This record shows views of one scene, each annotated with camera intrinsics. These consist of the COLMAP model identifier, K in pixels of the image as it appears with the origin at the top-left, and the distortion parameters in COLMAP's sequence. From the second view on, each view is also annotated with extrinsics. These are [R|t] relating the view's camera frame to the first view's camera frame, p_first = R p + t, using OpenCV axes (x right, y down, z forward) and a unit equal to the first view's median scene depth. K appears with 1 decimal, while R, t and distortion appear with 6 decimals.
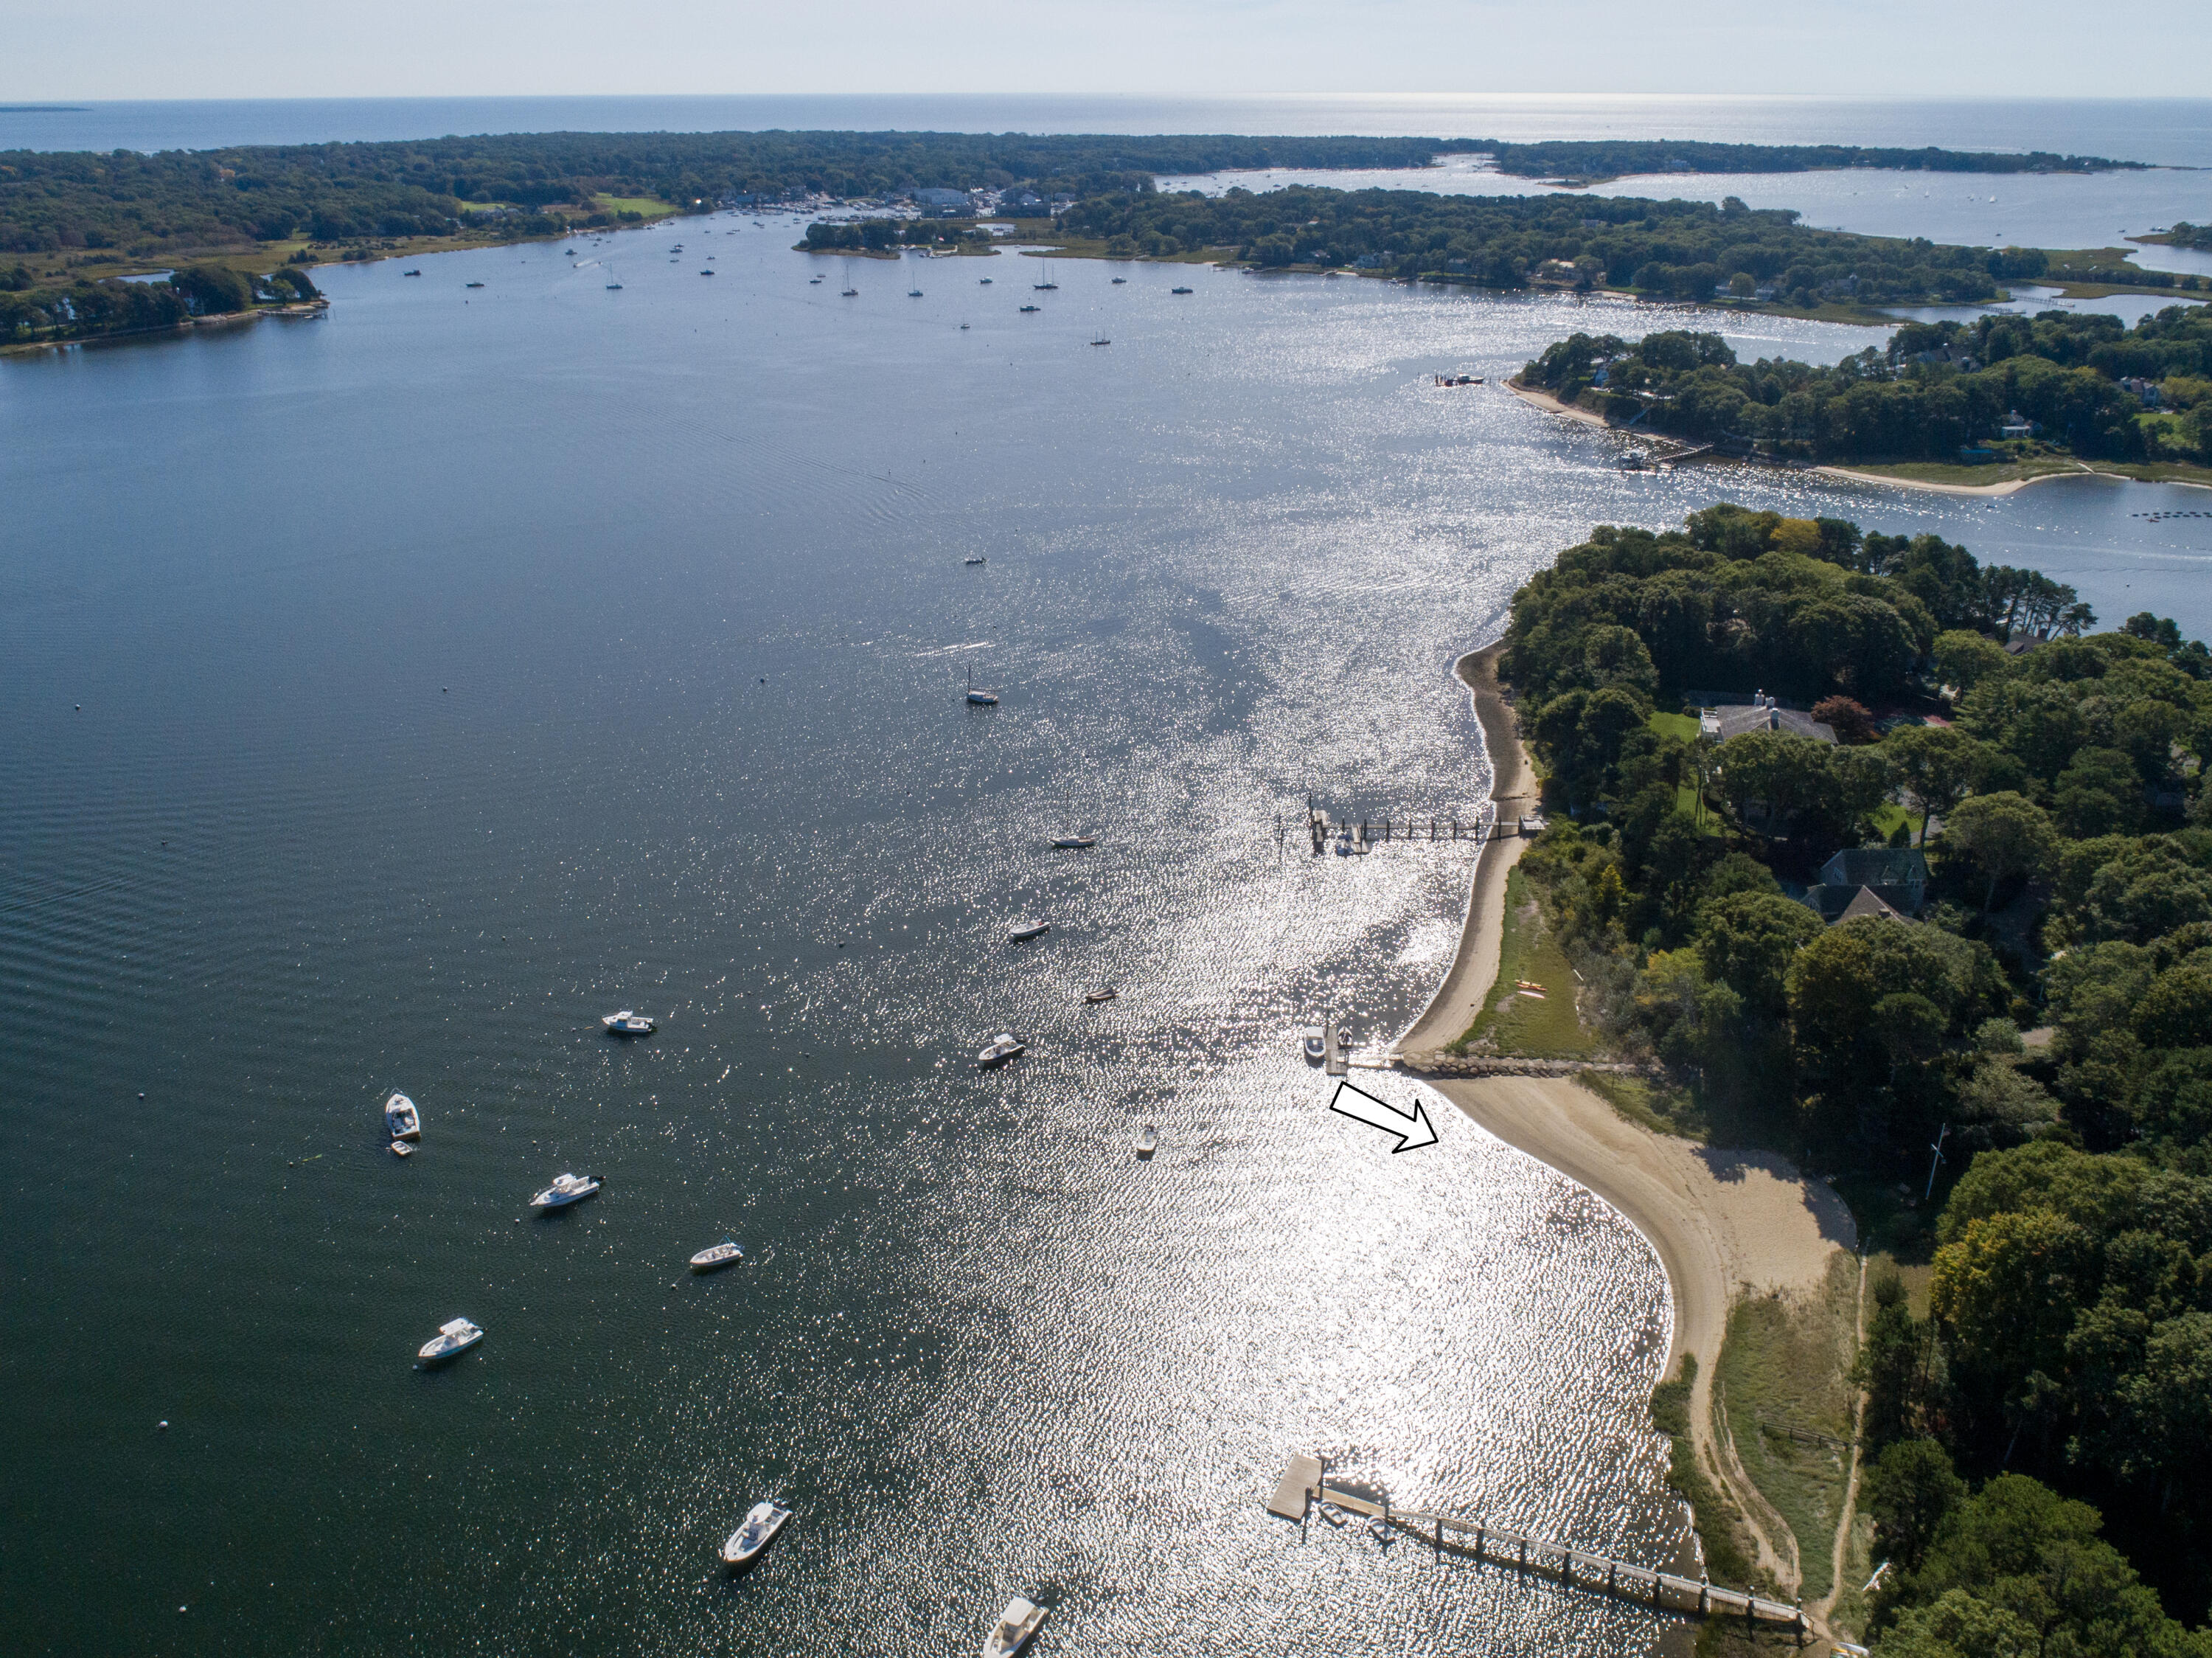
lens RADIAL K [[1766.9, 0, 1117.3], [0, 1766.9, 824.1], [0, 0, 1]] dist [-0.026473, 0.010032]
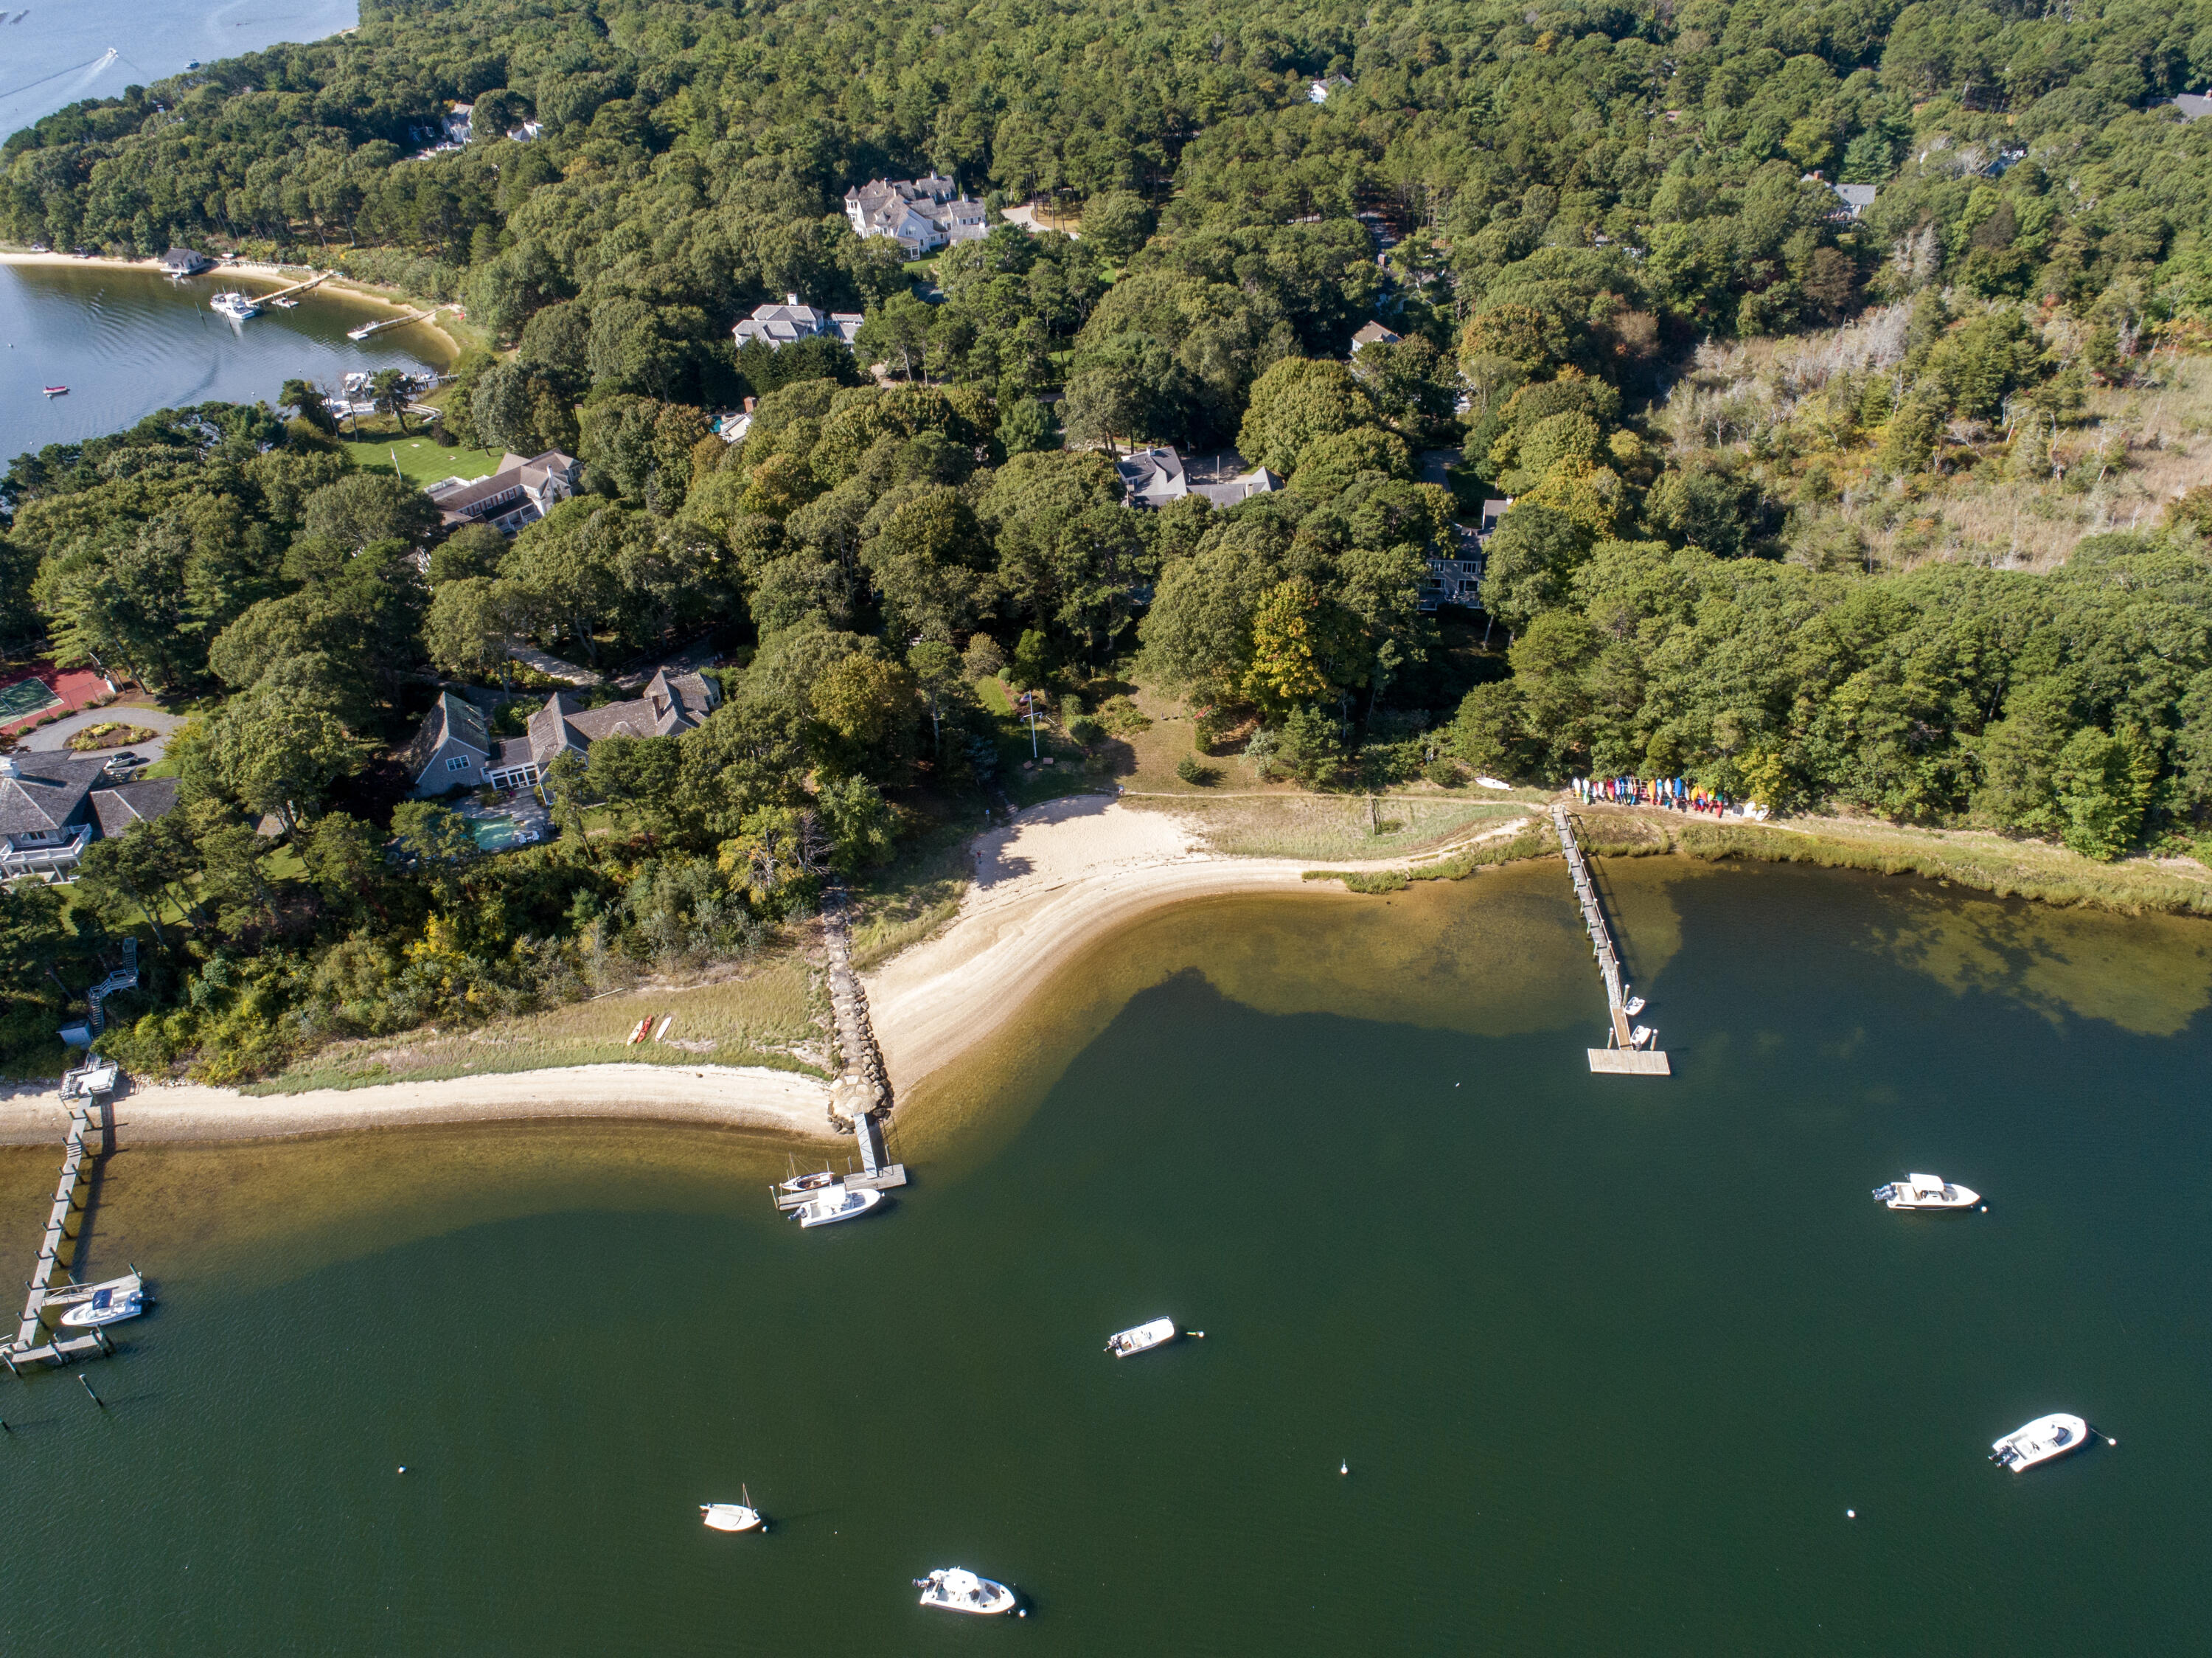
lens RADIAL K [[1620.1, 0, 1106.0], [0, 1620.1, 829.0], [0, 0, 1]] dist [-0.007376, 0.000313]
pose [[-0.313862, -0.537618, 0.782597, -0.082482], [0.413219, 0.664749, 0.622382, -0.079532], [-0.854834, 0.518726, 0.013515, 0.191457]]
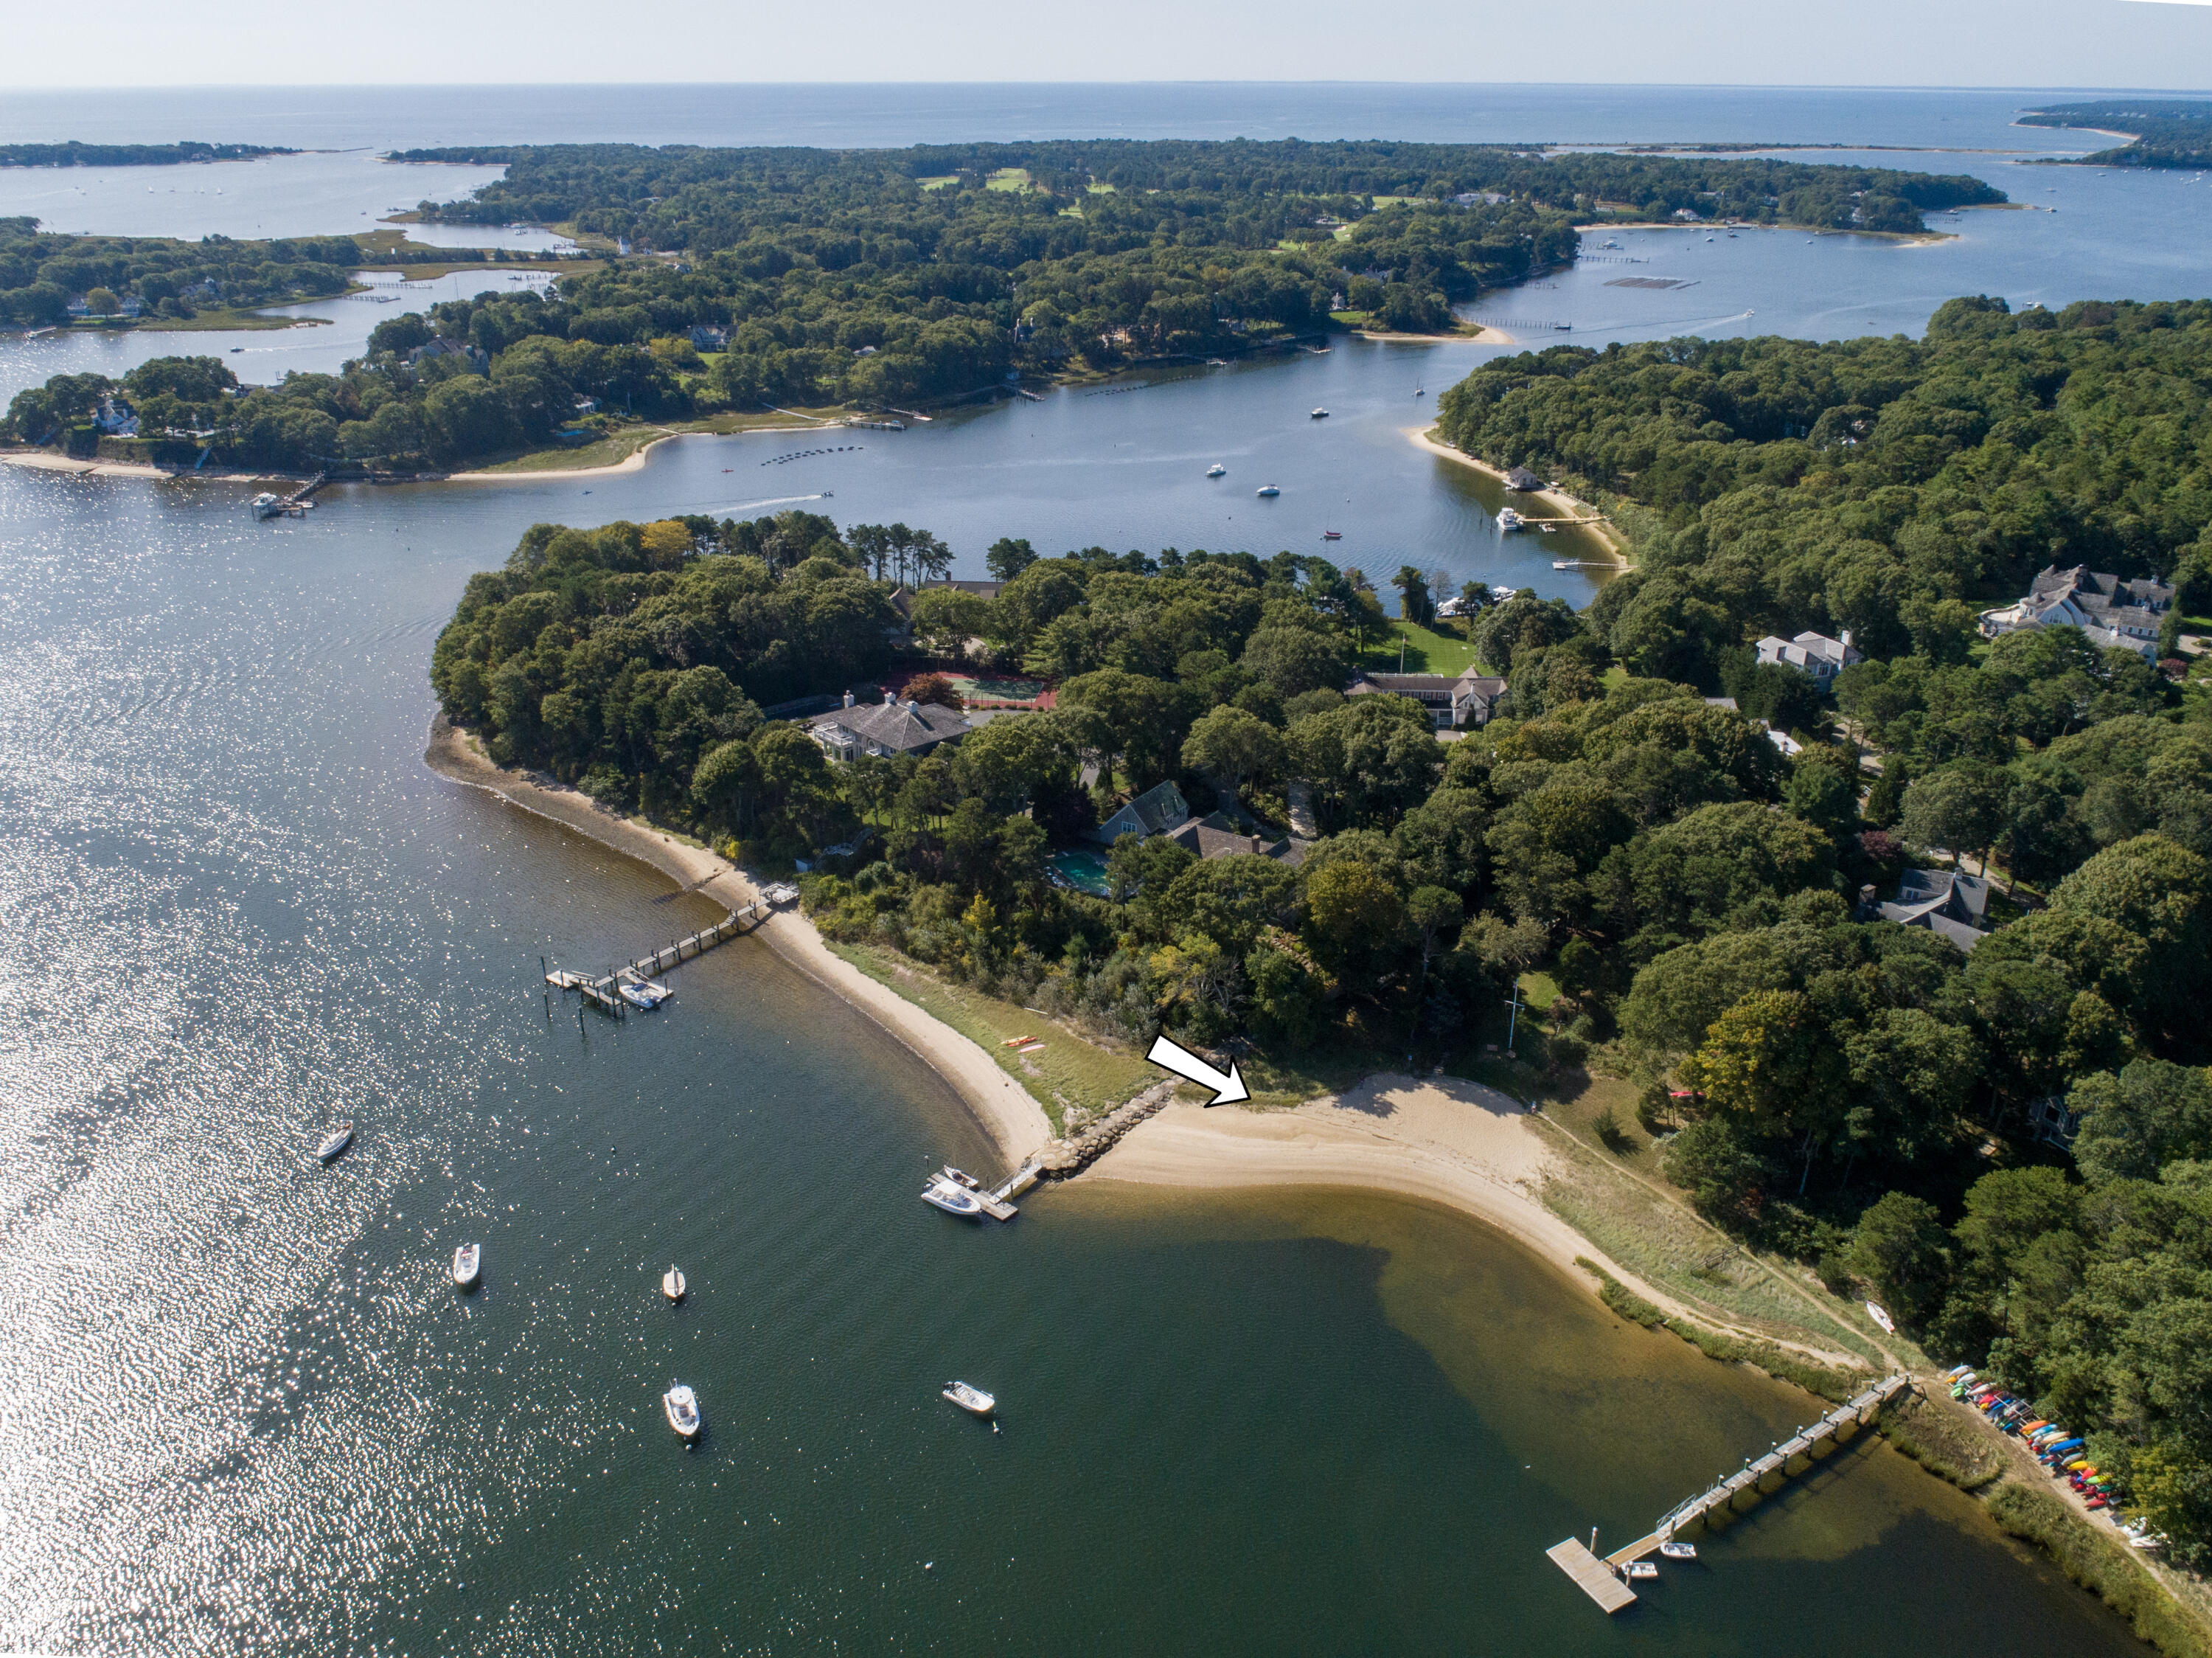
lens RADIAL K [[1766.9, 0, 1117.3], [0, 1766.9, 824.1], [0, 0, 1]] dist [-0.026473, 0.010032]
pose [[0.580676, -0.319090, 0.748997, -0.098856], [0.314907, 0.936414, 0.154796, -0.035729], [-0.750765, 0.145979, 0.644237, 0.084946]]
